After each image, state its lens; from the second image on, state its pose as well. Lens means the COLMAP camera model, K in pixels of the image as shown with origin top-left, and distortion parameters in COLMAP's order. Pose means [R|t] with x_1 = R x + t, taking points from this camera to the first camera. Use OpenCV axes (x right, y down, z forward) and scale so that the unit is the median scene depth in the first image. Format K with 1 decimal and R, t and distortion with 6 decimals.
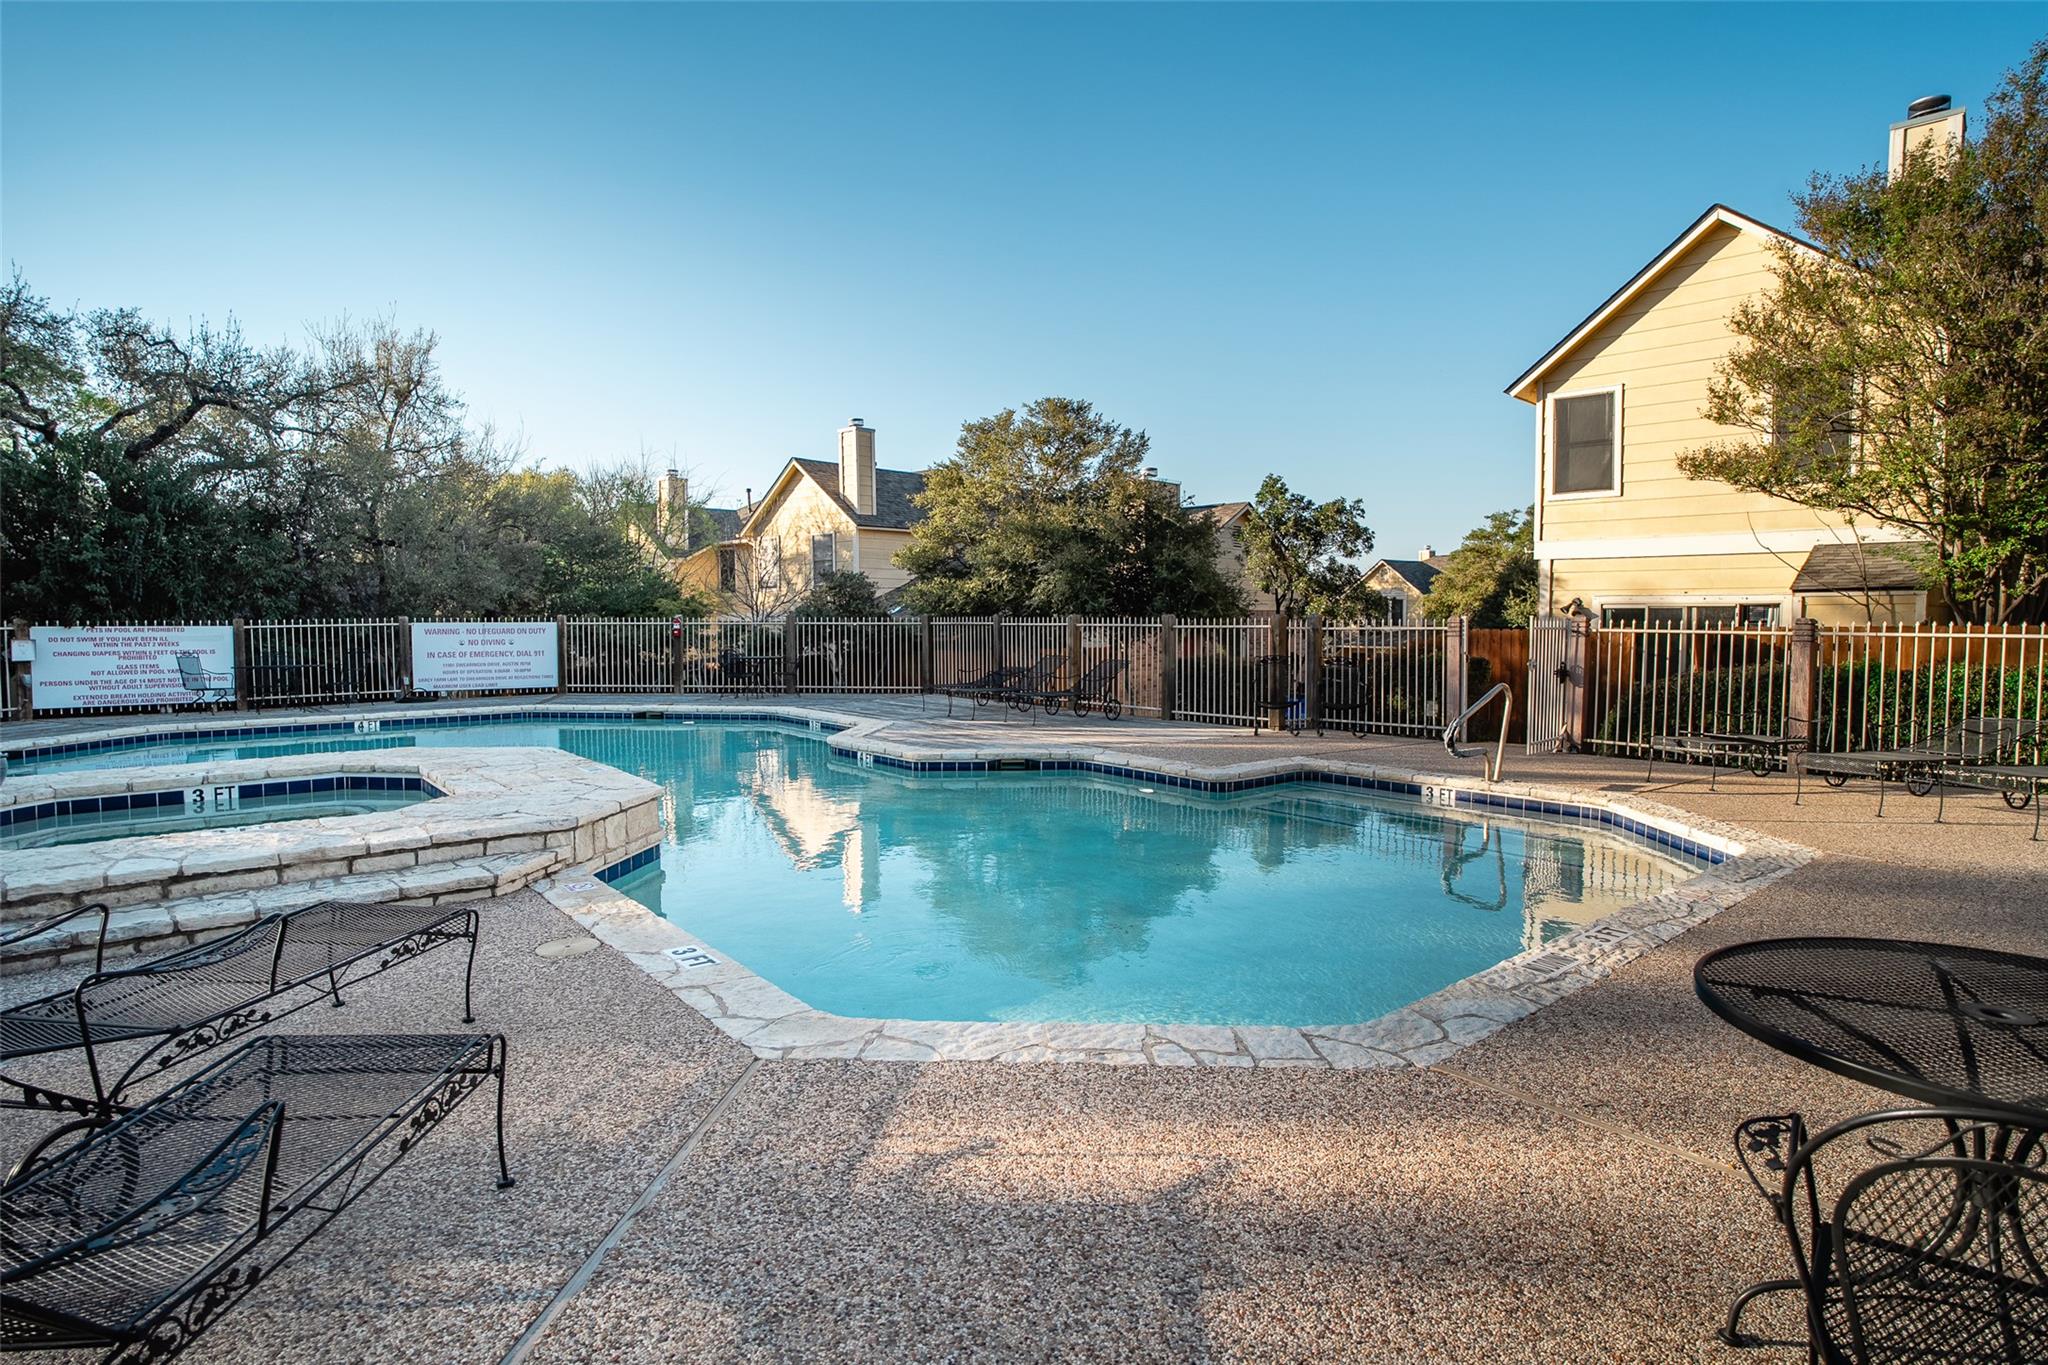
lens RADIAL K [[1055.7, 0, 1003.5], [0, 1055.7, 686.0], [0, 0, 1]] dist [-0.026524, 0.000569]
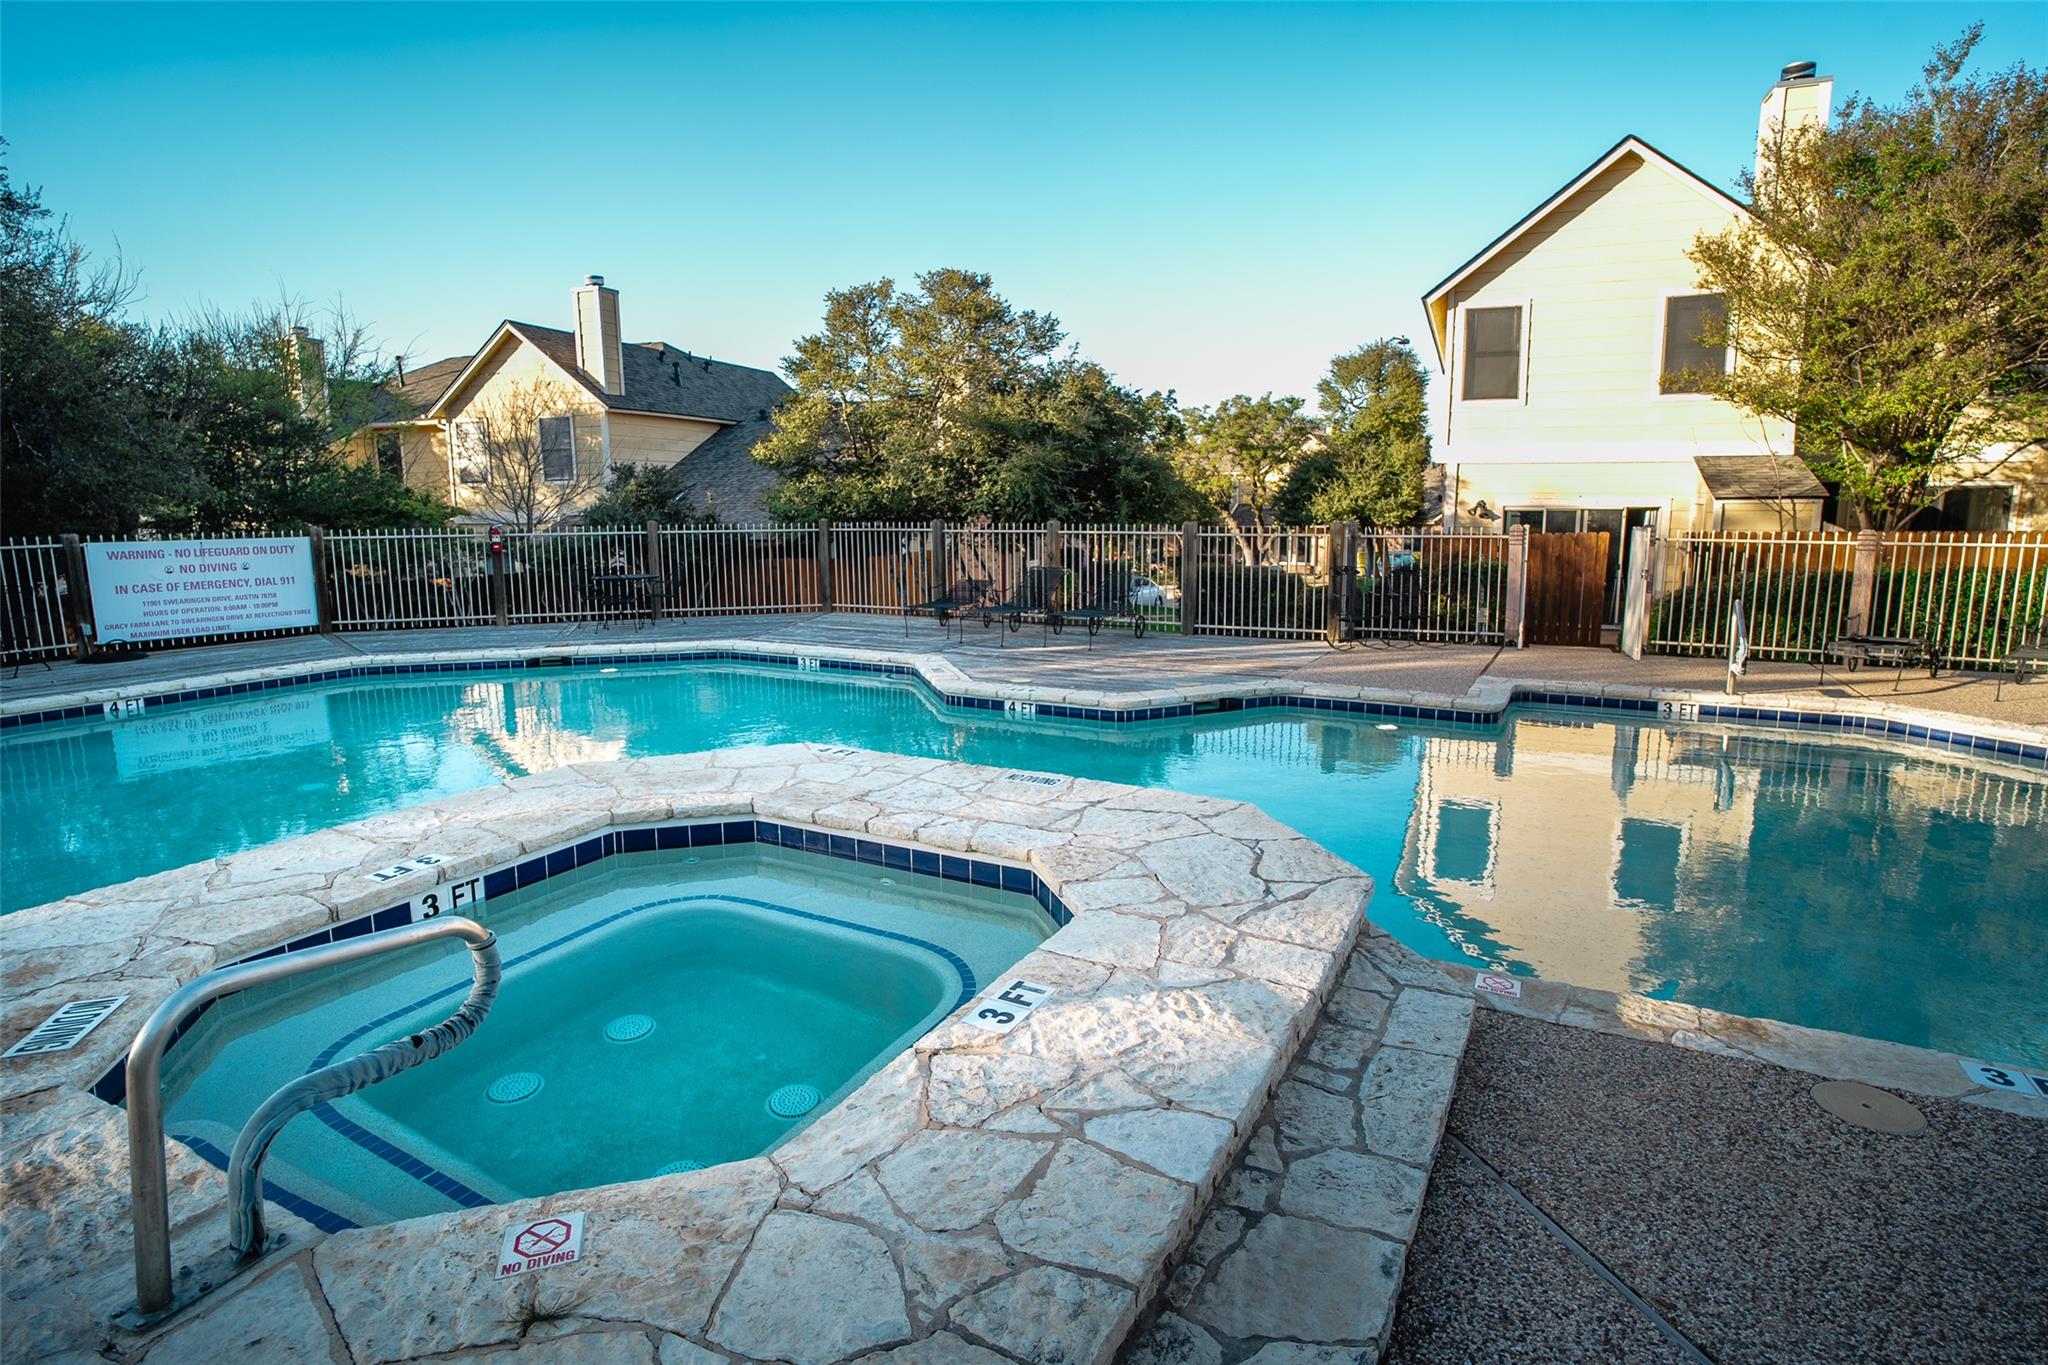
lens RADIAL K [[1055.7, 0, 1003.5], [0, 1055.7, 686.0], [0, 0, 1]] dist [-0.026524, 0.000569]
pose [[0.923355, -0.070714, 0.377378, -0.285949], [0.030236, 0.993233, 0.112134, -0.026569], [-0.382754, -0.092129, 0.919245, 0.157336]]
